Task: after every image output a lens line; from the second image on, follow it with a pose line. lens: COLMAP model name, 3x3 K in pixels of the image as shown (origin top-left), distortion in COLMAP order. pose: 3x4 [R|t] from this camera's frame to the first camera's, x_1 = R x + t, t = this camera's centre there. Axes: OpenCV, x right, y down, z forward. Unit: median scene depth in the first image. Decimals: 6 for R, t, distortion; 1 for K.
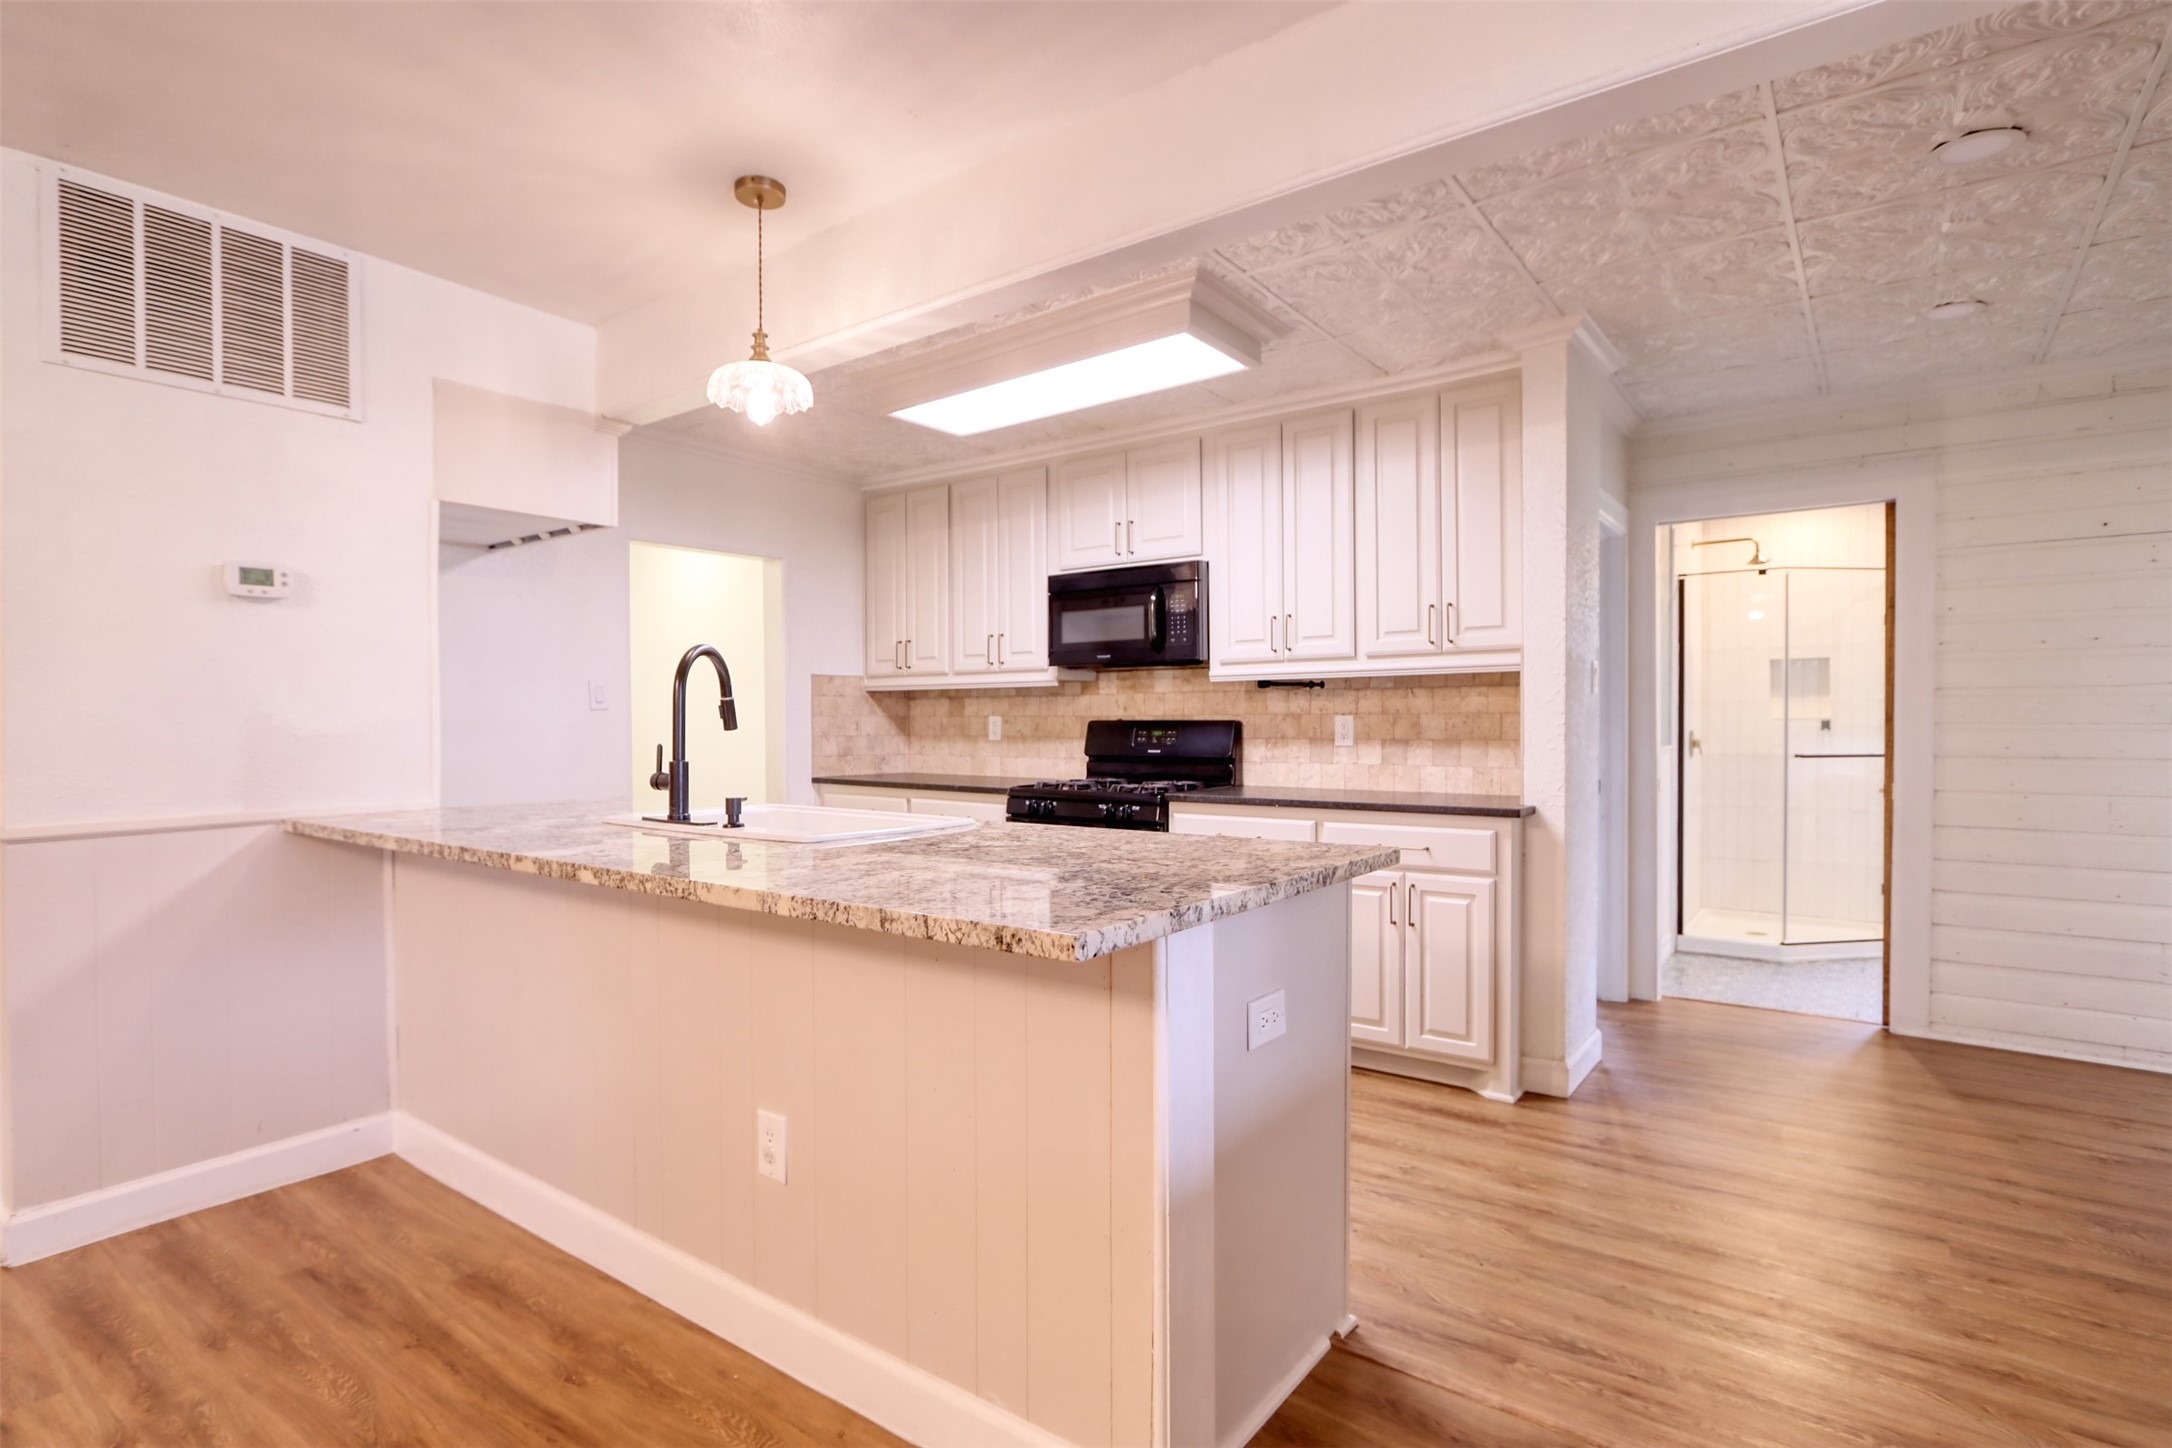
lens RADIAL K [[1081.1, 0, 1063.0], [0, 1081.1, 731.9], [0, 0, 1]] dist [-0.017750, 0.004384]
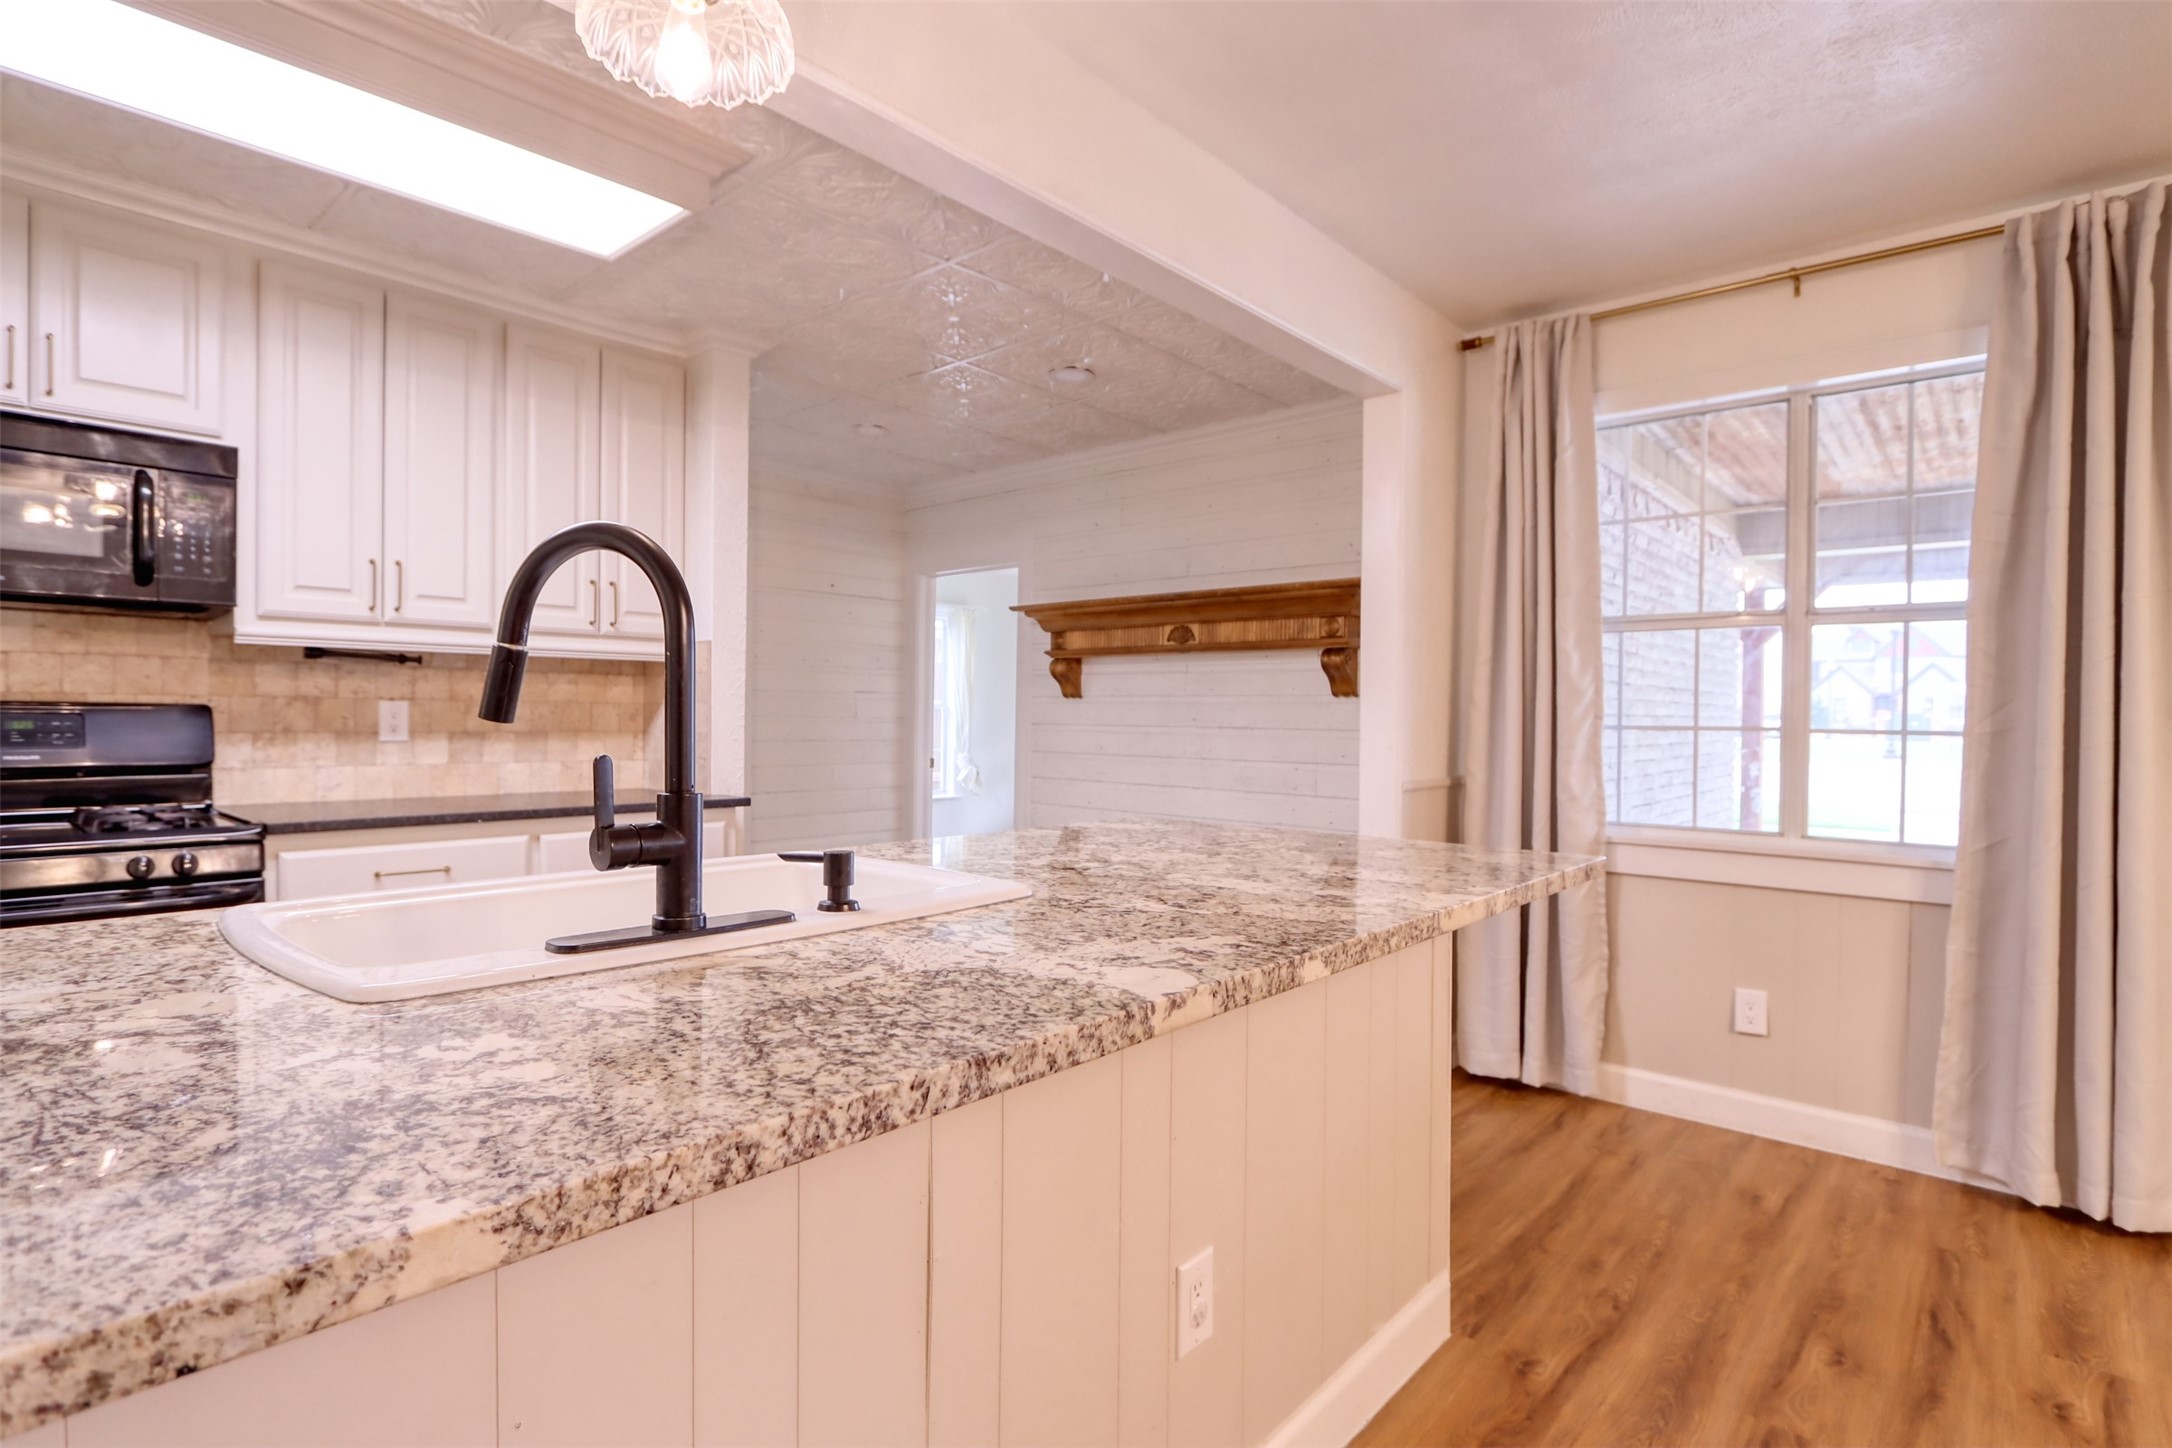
lens RADIAL K [[1081.1, 0, 1063.0], [0, 1081.1, 731.9], [0, 0, 1]] dist [-0.017750, 0.004384]
pose [[0.076127, -0.008398, 0.997063, -0.469394], [-0.002287, 0.999960, 0.008597, -0.001158], [-0.997096, -0.002935, 0.076105, 0.490284]]
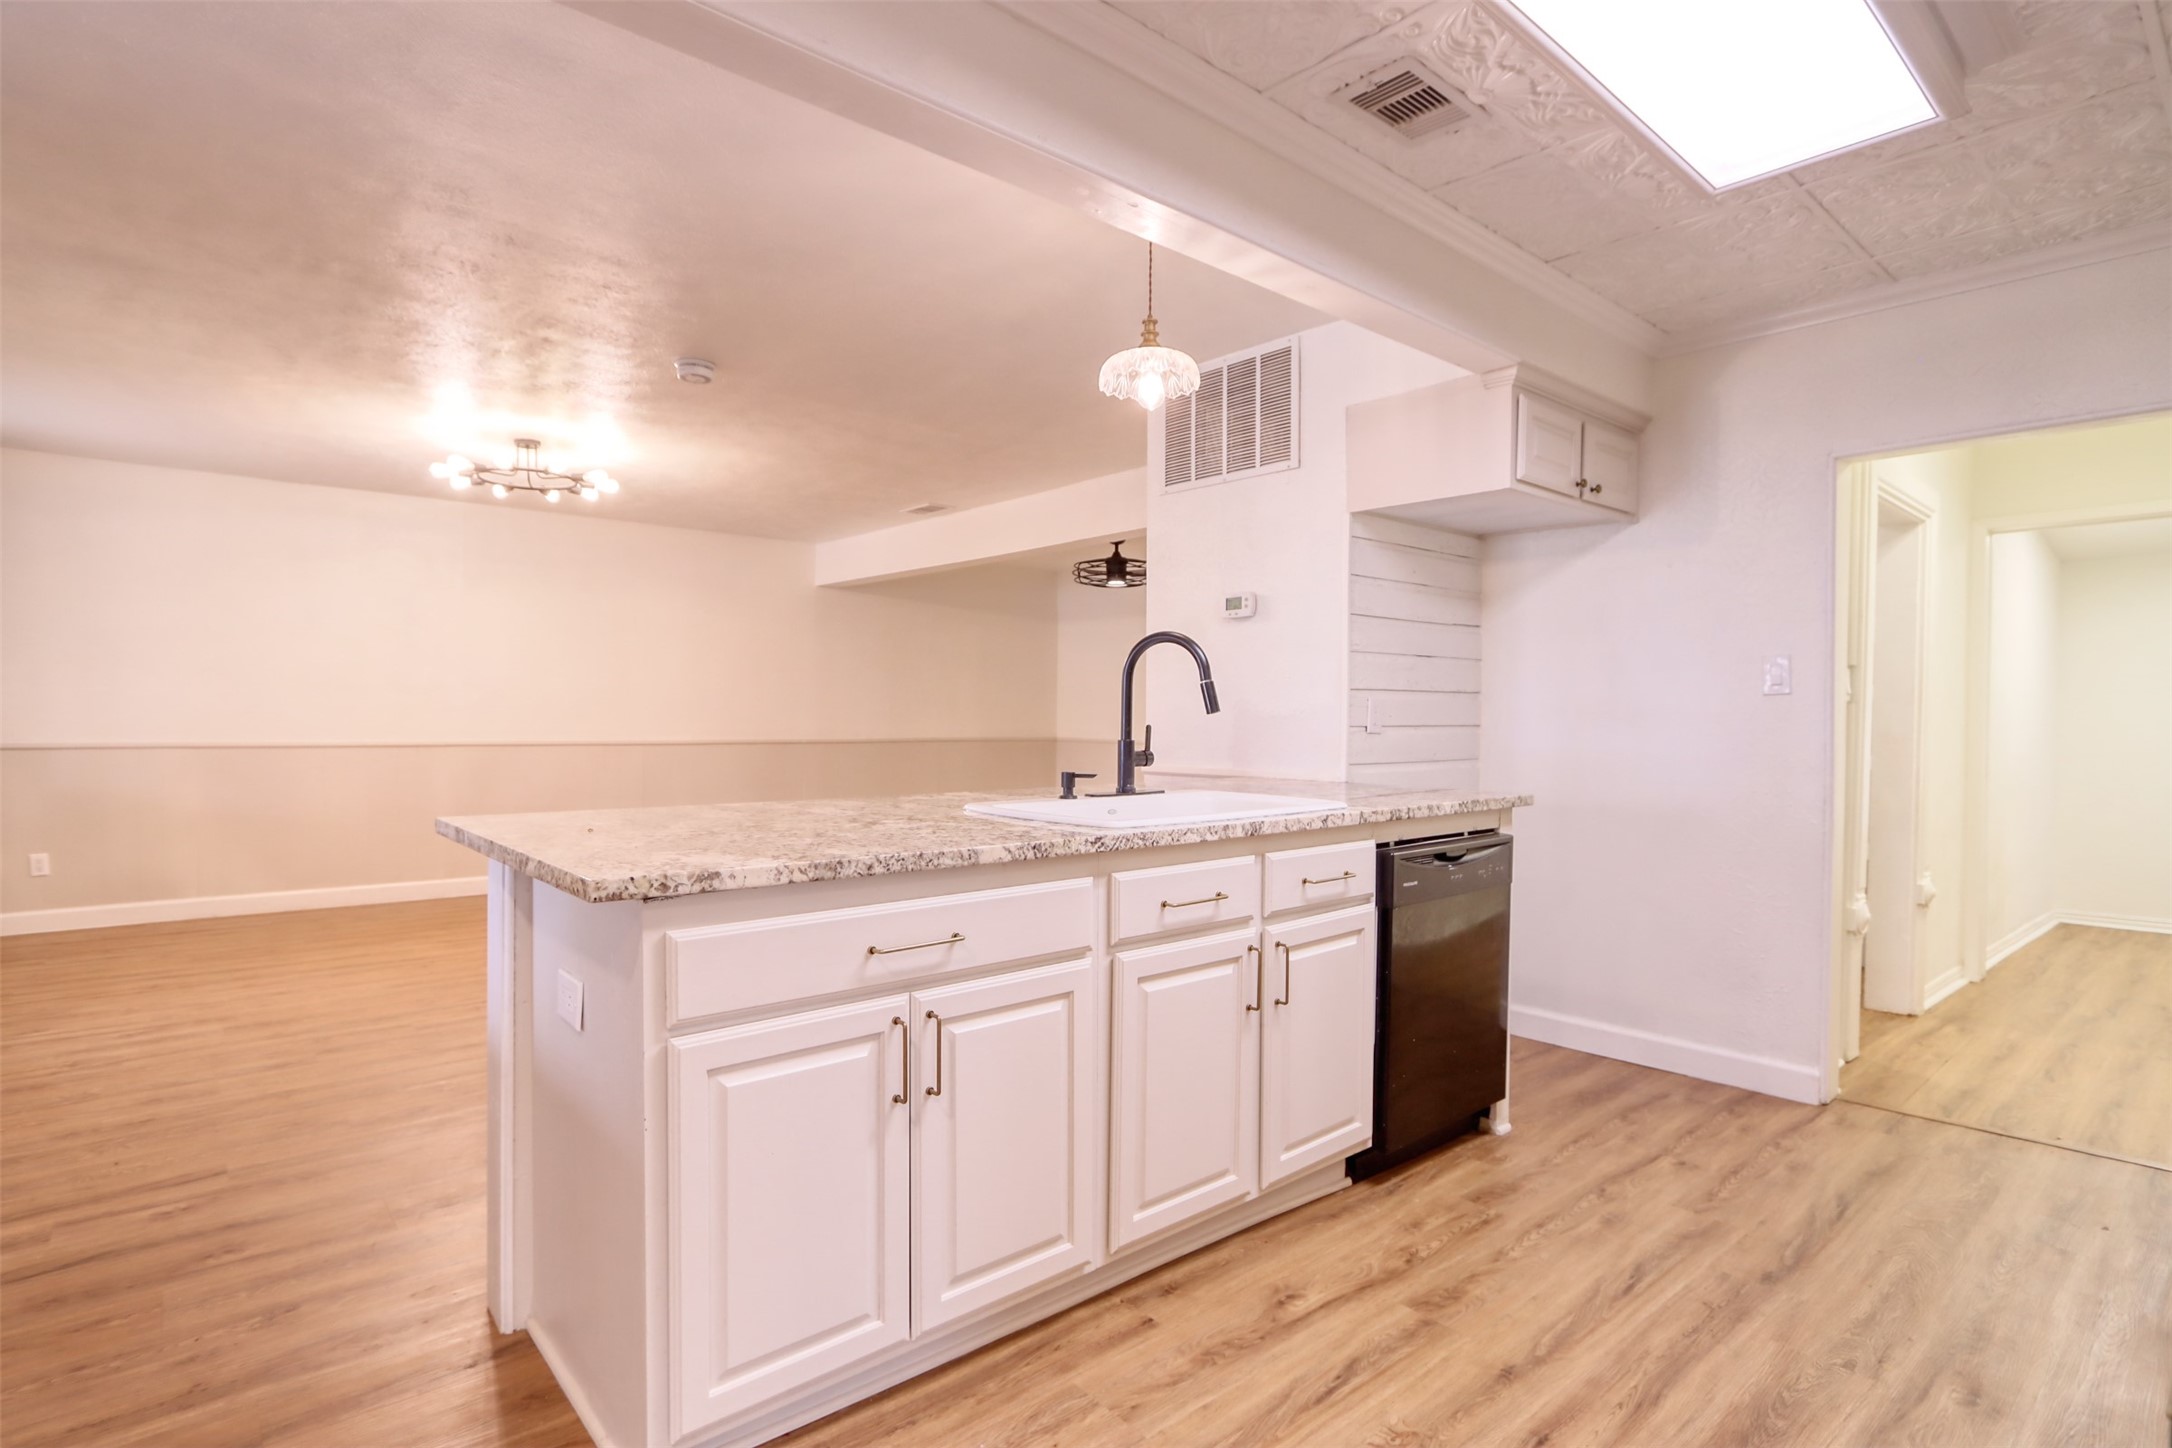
lens RADIAL K [[1081.1, 0, 1063.0], [0, 1081.1, 731.9], [0, 0, 1]] dist [-0.017750, 0.004384]
pose [[-0.217704, 0.021968, -0.975768, 0.452680], [-0.016887, 0.999512, 0.026270, -0.005794], [0.975869, 0.022197, -0.217227, 0.711146]]
